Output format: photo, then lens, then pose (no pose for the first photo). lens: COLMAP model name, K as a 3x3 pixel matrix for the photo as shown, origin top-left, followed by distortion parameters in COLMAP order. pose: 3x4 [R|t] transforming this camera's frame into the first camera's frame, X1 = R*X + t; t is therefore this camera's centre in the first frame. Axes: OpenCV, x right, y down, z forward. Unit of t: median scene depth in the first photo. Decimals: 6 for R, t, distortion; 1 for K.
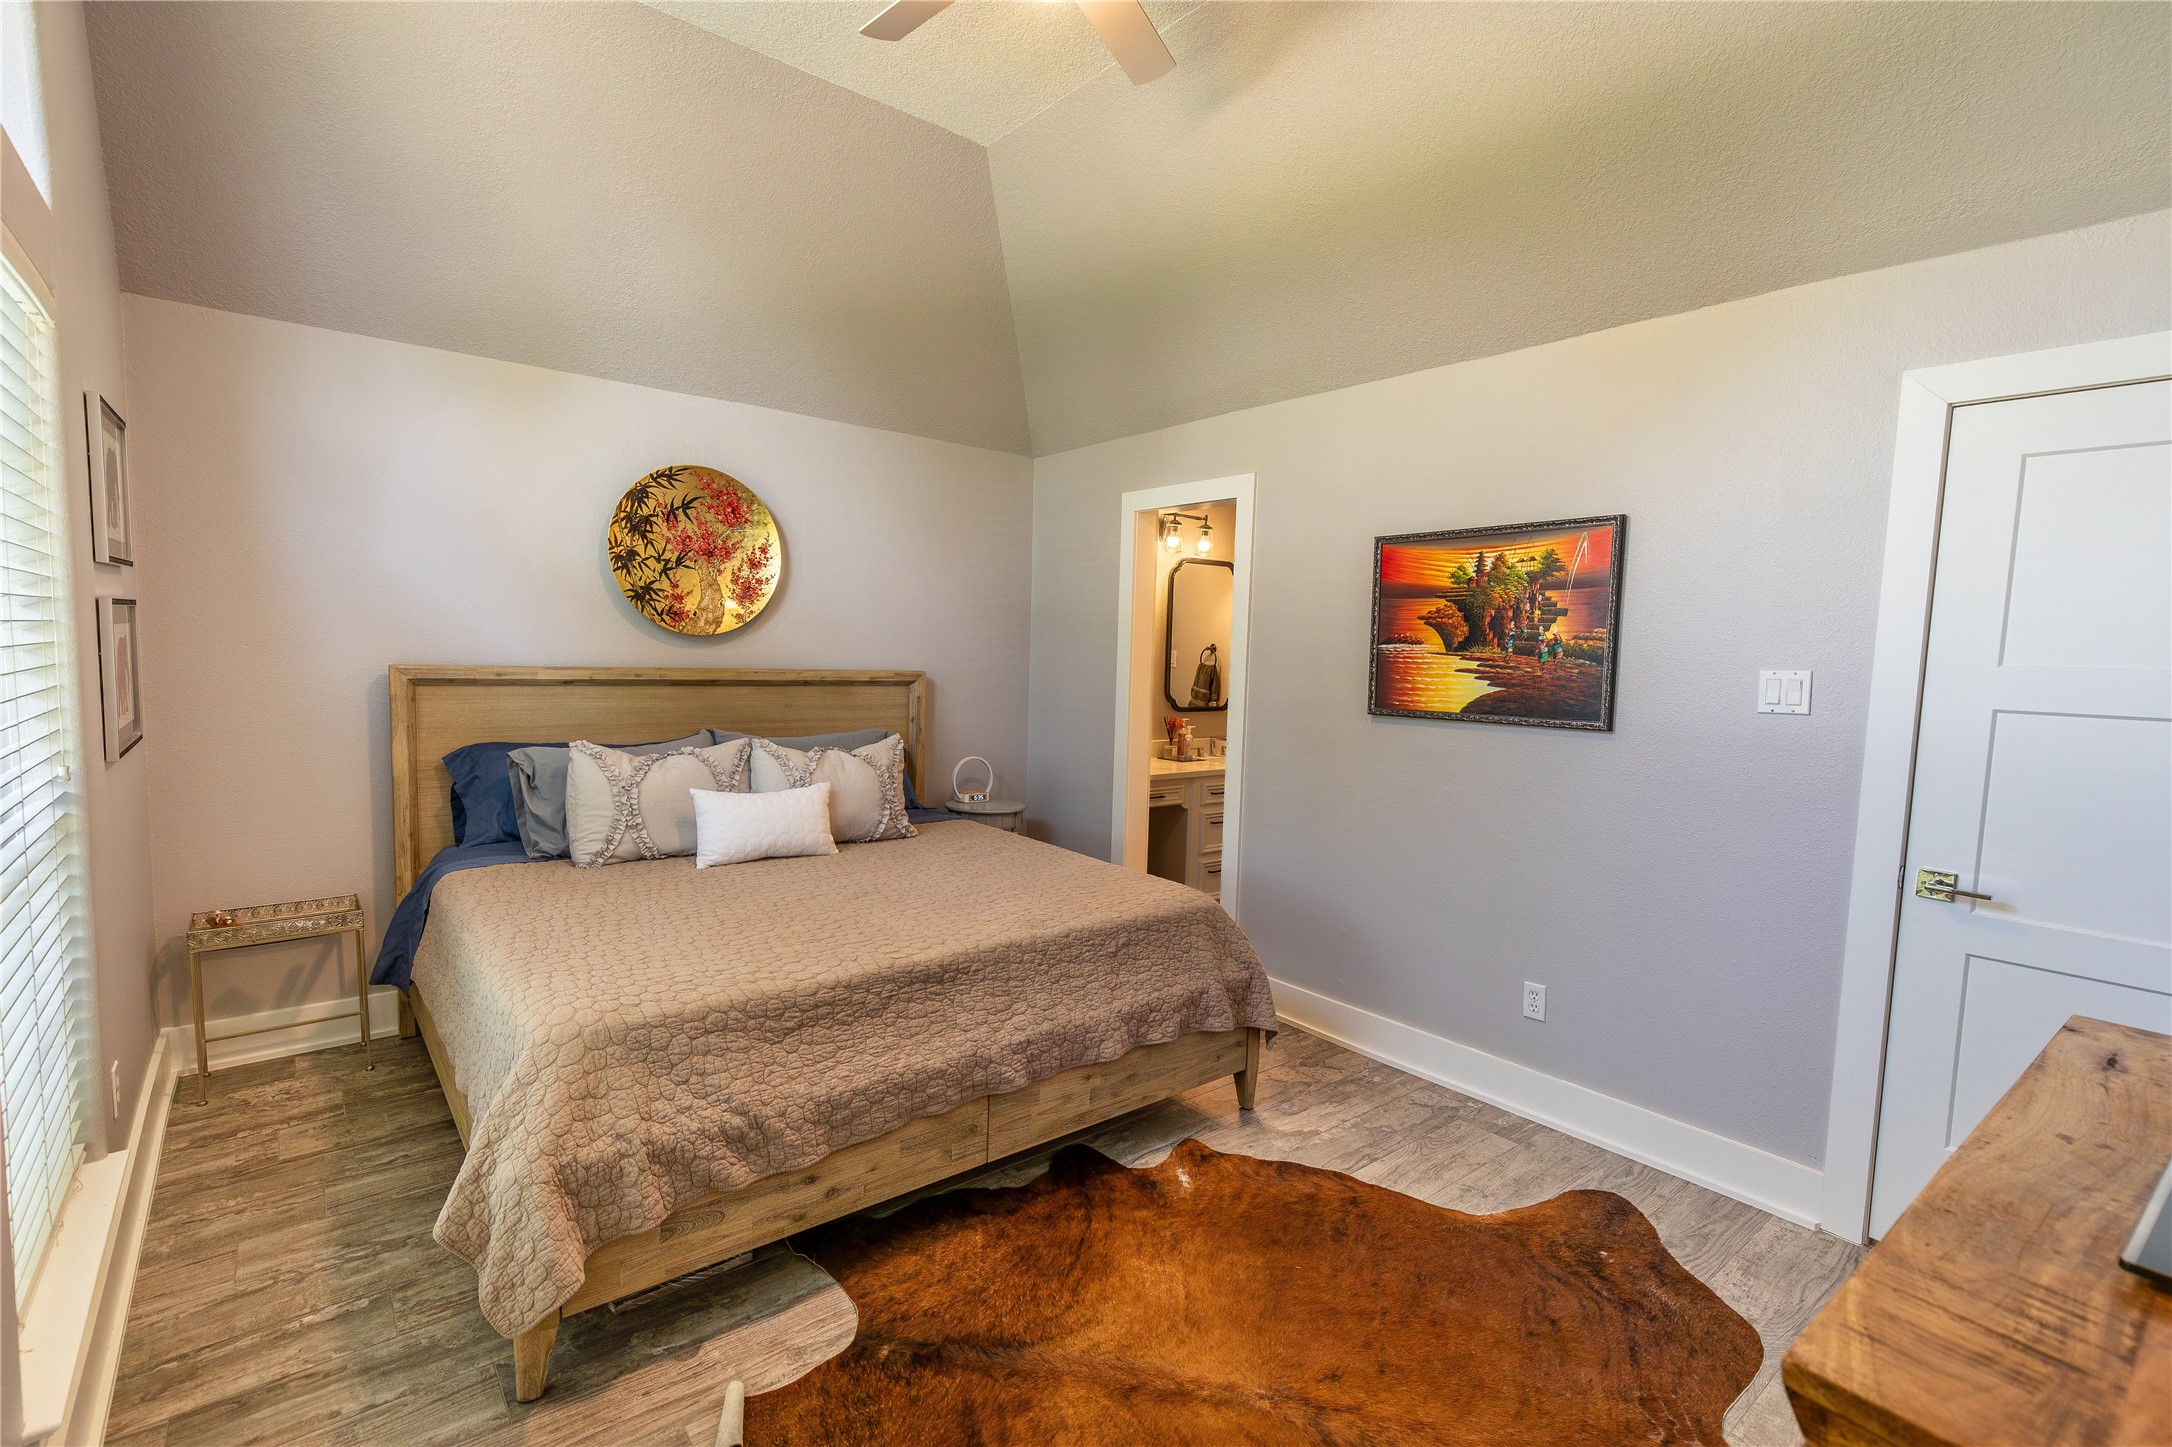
lens RADIAL K [[996.8, 0, 1083.6], [0, 996.8, 727.2], [0, 0, 1]] dist [-0.000409, 0.000087]
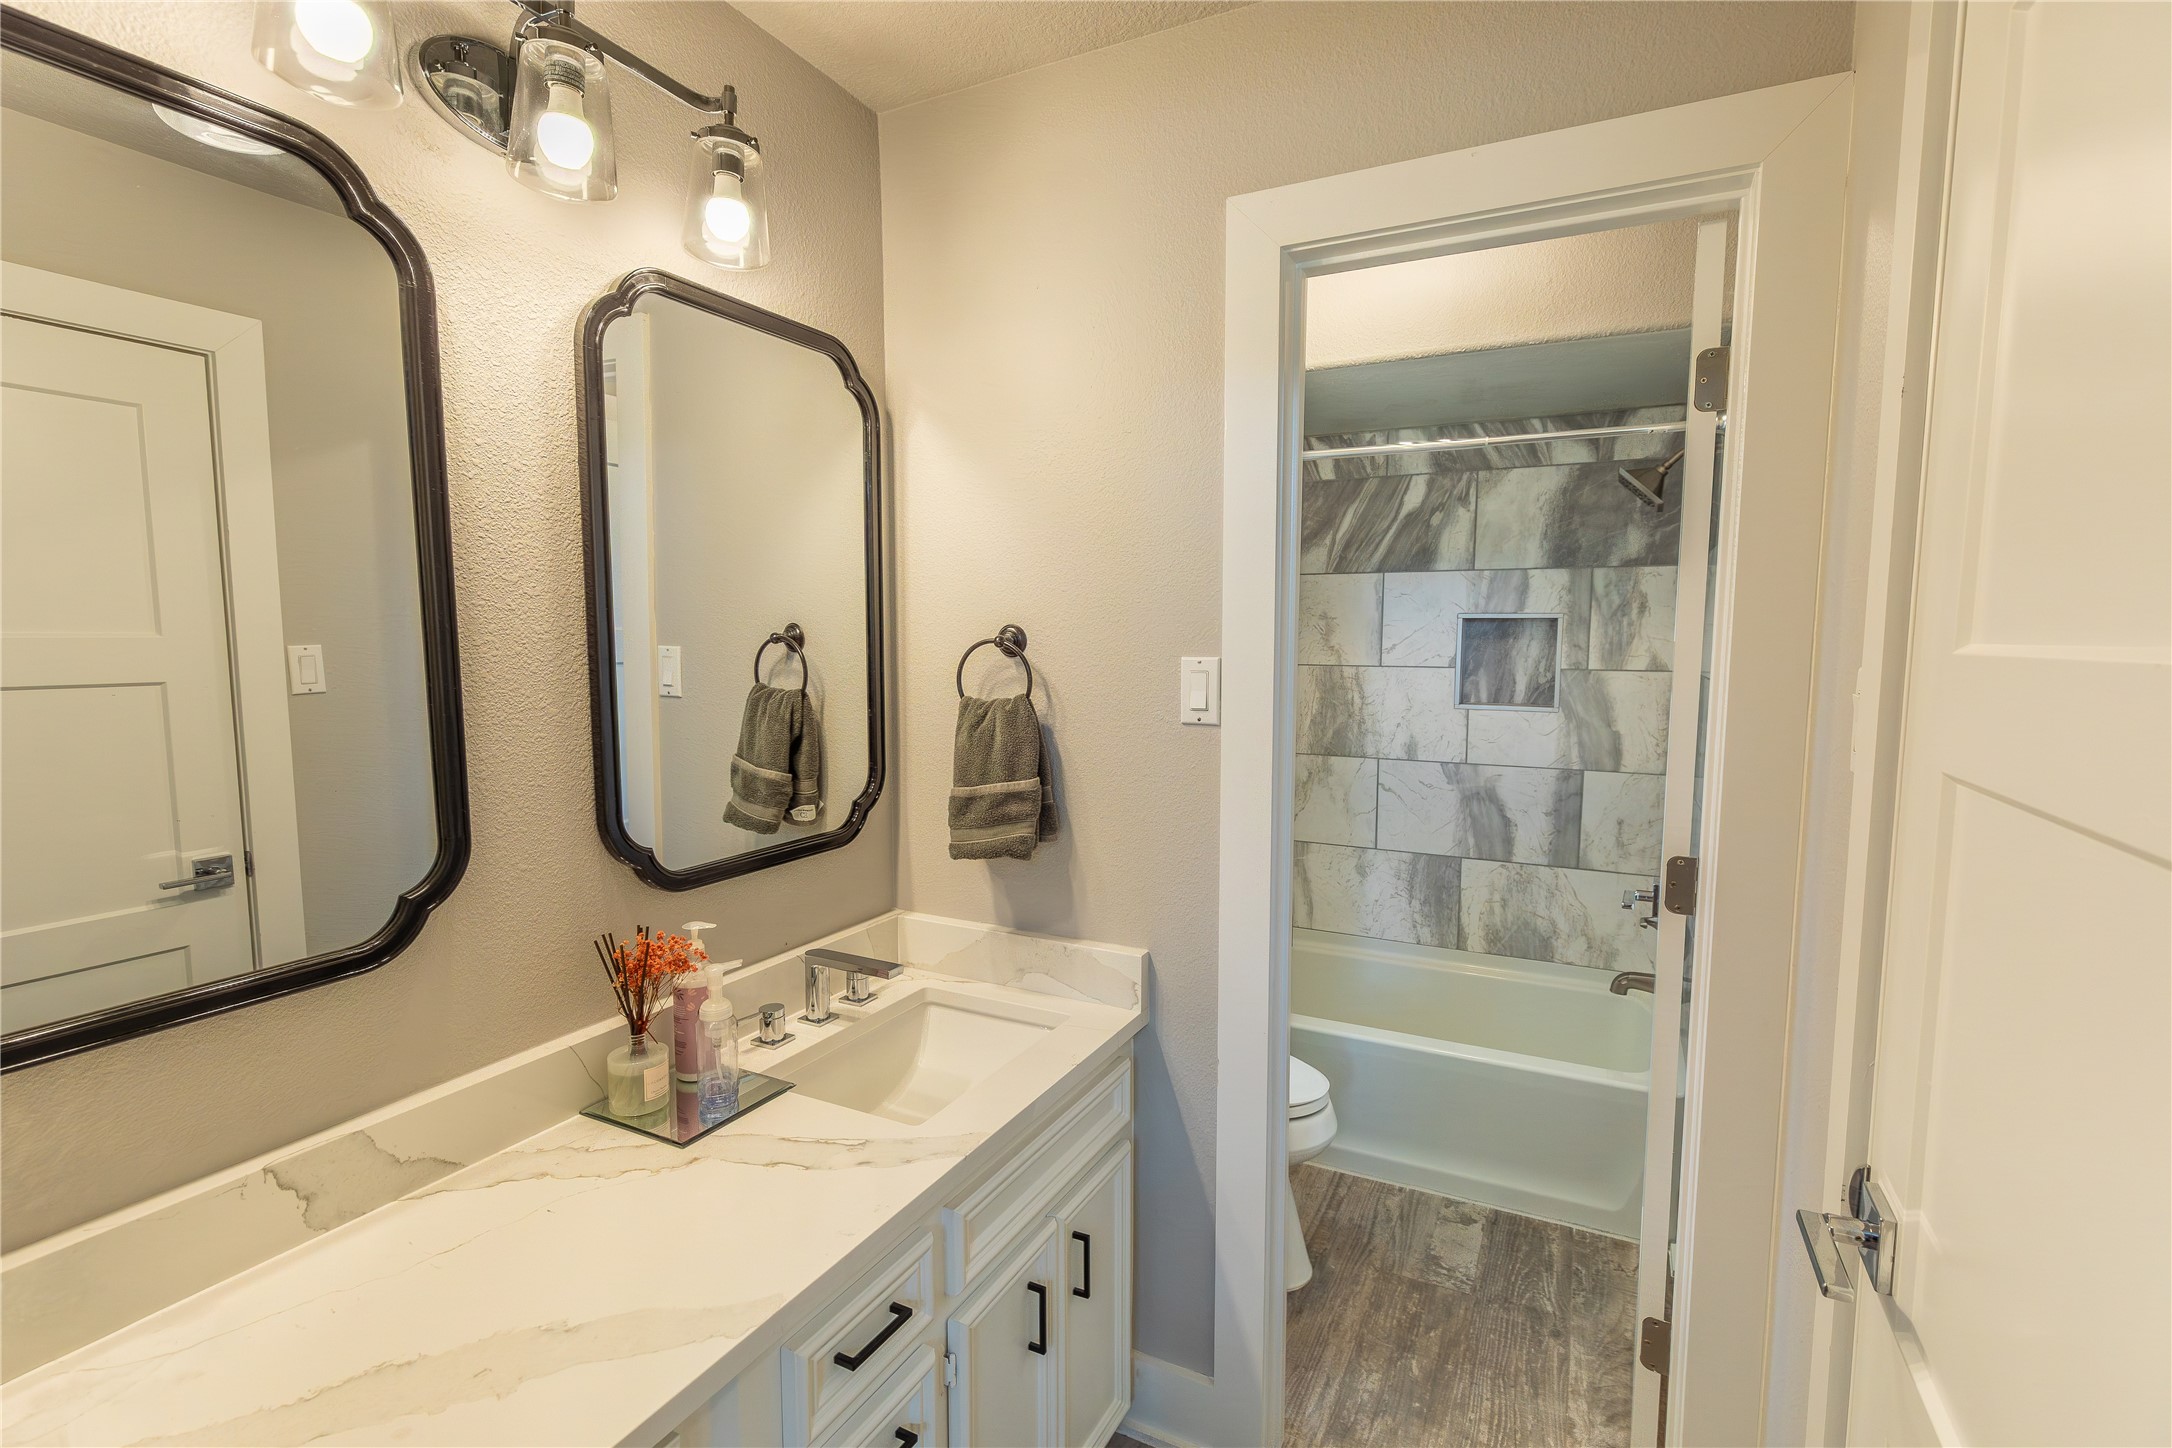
lens RADIAL K [[996.8, 0, 1089.6], [0, 996.8, 724.3], [0, 0, 1]] dist [-0.000409, 0.000087]
pose [[0.913751, -0.064967, 0.401046, 0.095092], [0.057584, 0.997876, 0.030449, -0.061165], [-0.402173, -0.004728, 0.915552, 0.733861]]
